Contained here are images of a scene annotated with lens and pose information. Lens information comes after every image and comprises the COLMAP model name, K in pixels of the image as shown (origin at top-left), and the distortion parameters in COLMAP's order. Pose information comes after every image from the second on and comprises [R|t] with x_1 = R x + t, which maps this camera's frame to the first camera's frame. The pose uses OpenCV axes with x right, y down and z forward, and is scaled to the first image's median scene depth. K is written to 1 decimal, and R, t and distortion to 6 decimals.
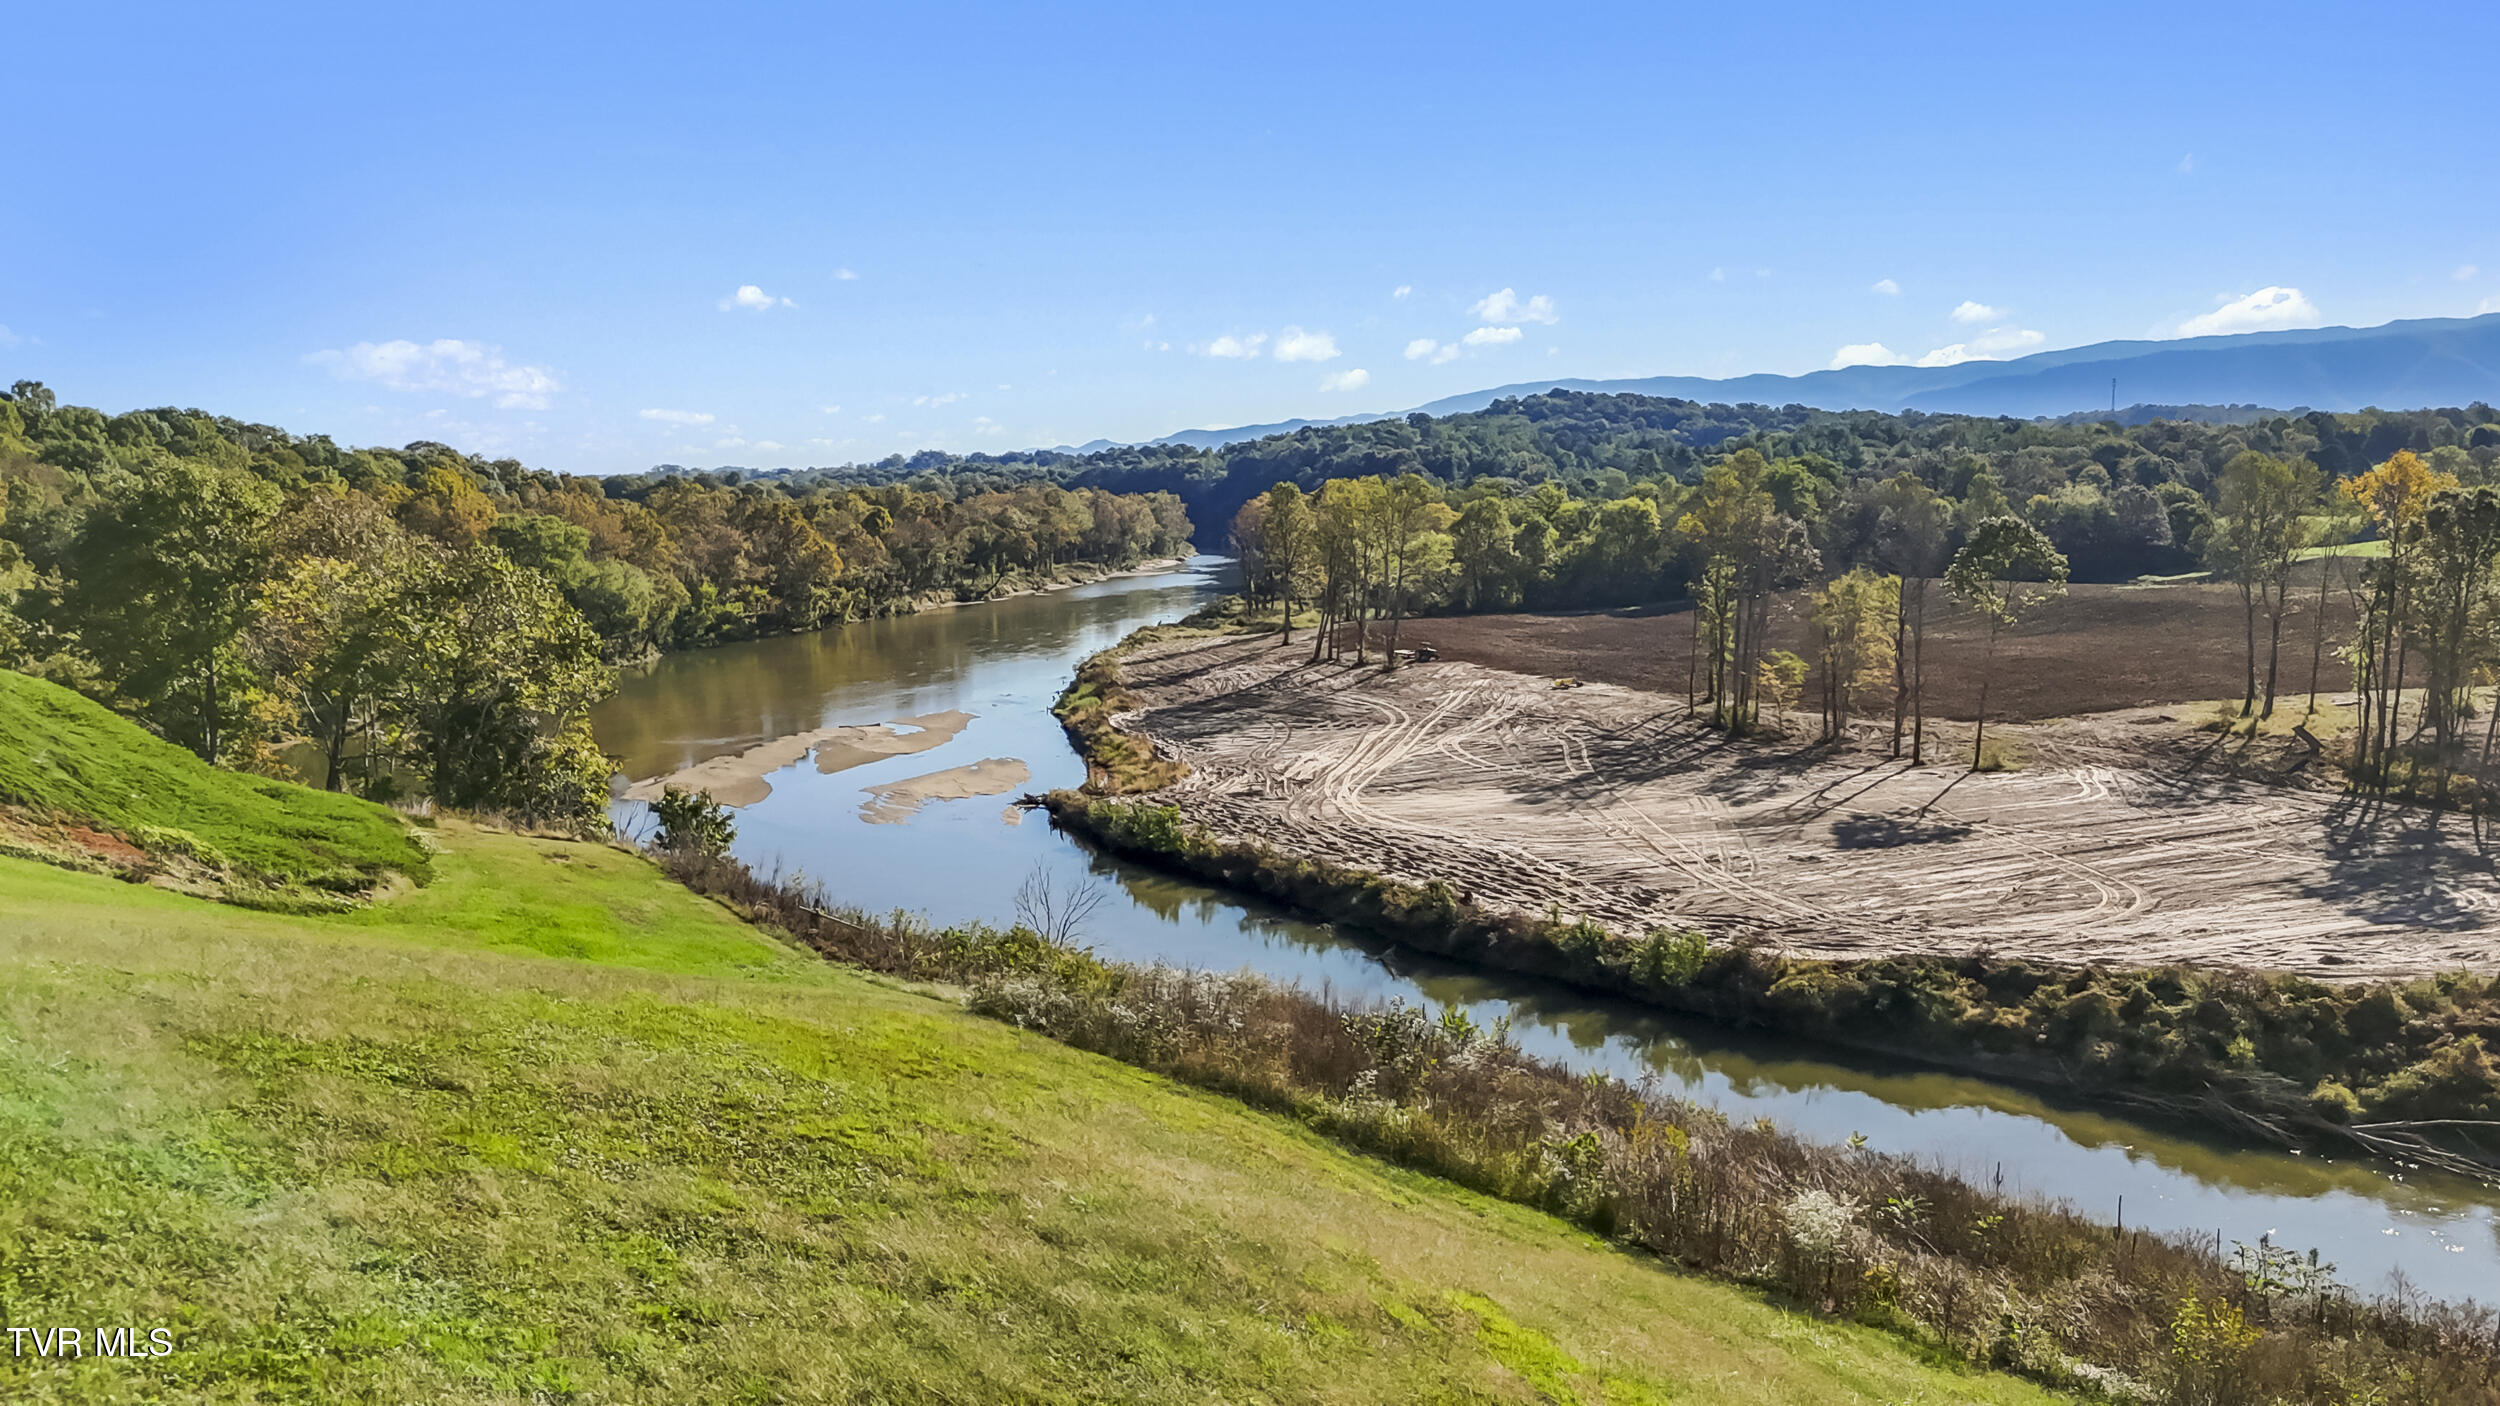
lens RADIAL K [[1844.9, 0, 1250.8], [0, 1844.9, 705.9], [0, 0, 1]] dist [0.096585, -0.092302]
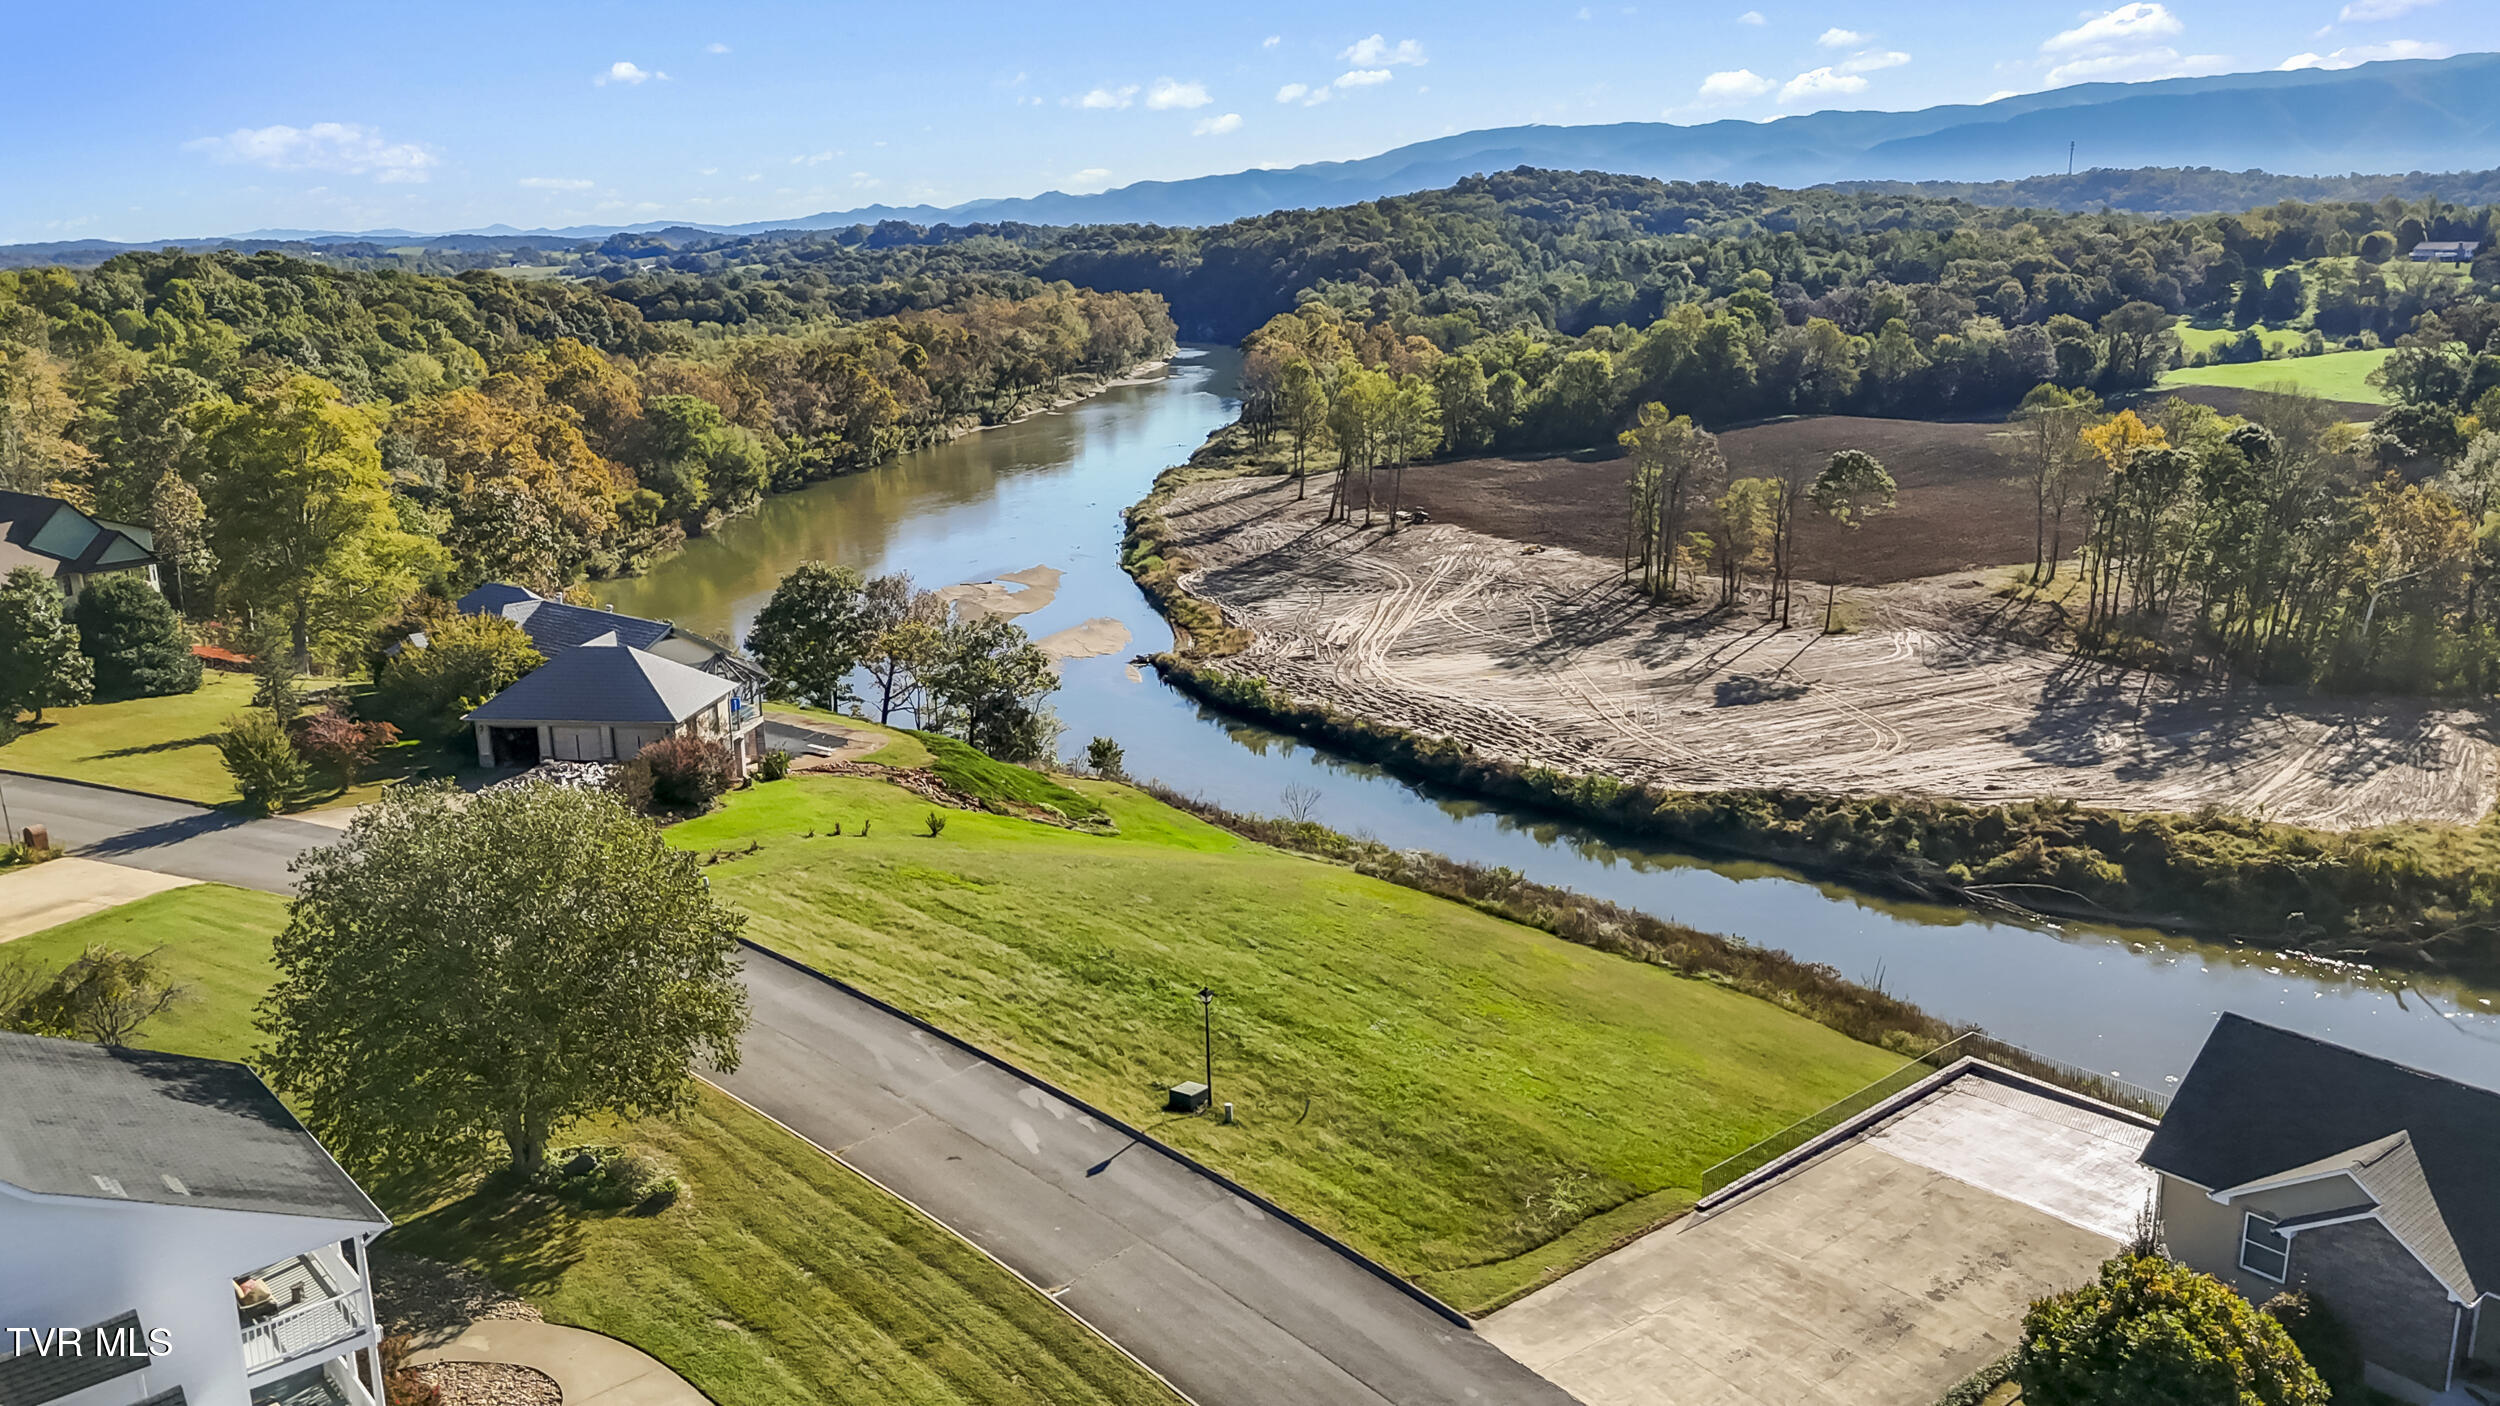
lens RADIAL K [[1844.9, 0, 1249.2], [0, 1844.9, 700.4], [0, 0, 1]] dist [0.096585, -0.092302]
pose [[0.999740, -0.009607, 0.020657, -0.060704], [0.006941, 0.992069, 0.125505, -0.080373], [-0.021699, -0.125329, 0.991878, -0.321065]]
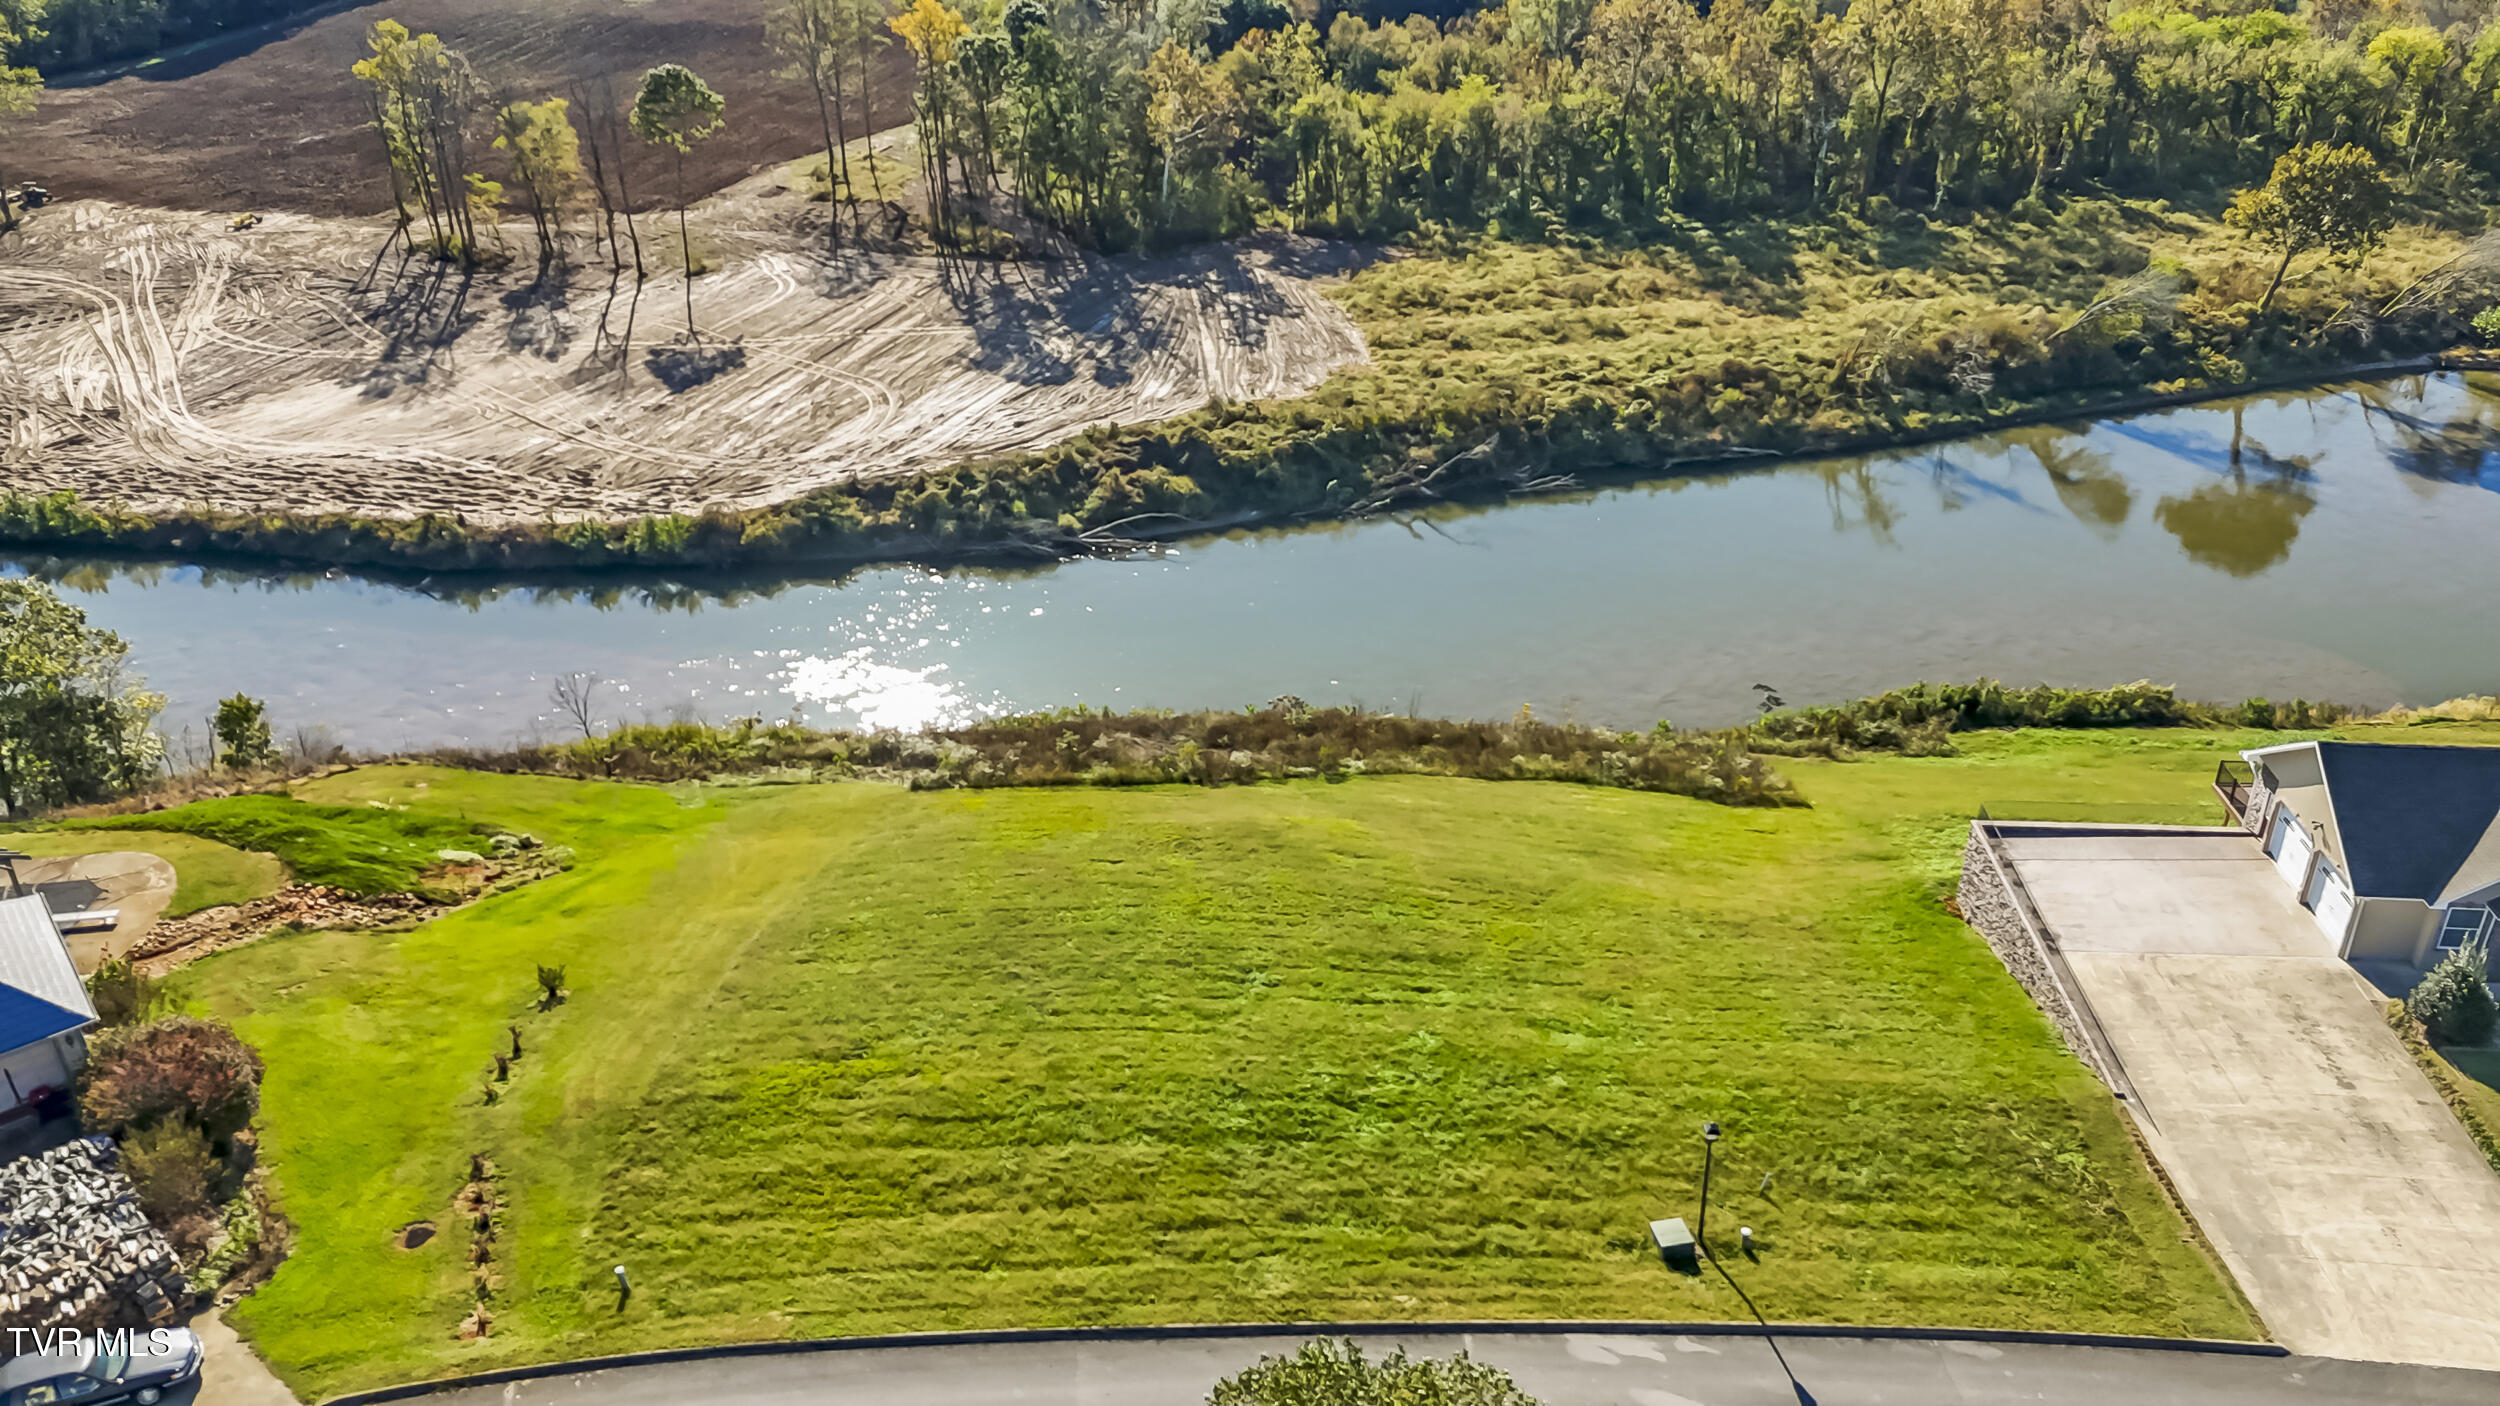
lens RADIAL K [[1844.9, 0, 1253.4], [0, 1844.9, 703.3], [0, 0, 1]] dist [0.096585, -0.092302]
pose [[0.692957, -0.348811, 0.630985, -0.218660], [0.099134, 0.912962, 0.395819, -0.143120], [-0.714131, -0.211733, 0.667223, -0.162761]]
